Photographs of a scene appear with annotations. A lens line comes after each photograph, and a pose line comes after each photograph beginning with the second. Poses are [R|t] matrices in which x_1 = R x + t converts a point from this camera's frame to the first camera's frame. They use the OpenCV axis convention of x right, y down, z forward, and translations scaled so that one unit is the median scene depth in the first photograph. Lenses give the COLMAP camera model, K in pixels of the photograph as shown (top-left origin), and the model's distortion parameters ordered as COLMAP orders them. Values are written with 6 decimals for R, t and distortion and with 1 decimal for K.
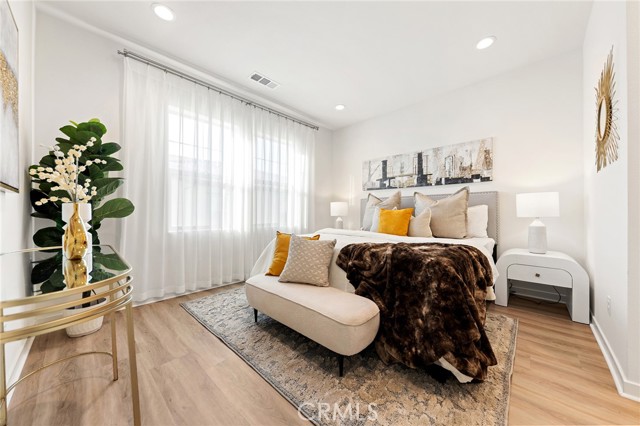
lens RADIAL K [[222.1, 0, 323.5], [0, 222.1, 213.2], [0, 0, 1]] dist [-0.004301, -0.000706]
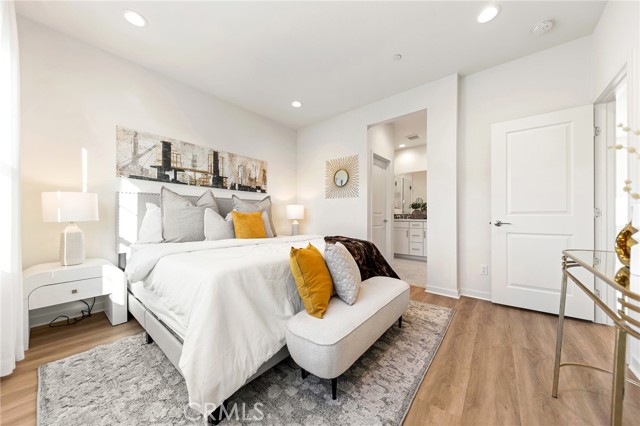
lens RADIAL K [[222.1, 0, 323.7], [0, 222.1, 210.3], [0, 0, 1]] dist [-0.004301, -0.000706]
pose [[-0.088261, 0.032951, 0.995552, -0.520905], [0.002451, 0.999457, -0.032863, 0.005126], [-0.996094, -0.000460, -0.088294, 0.628959]]
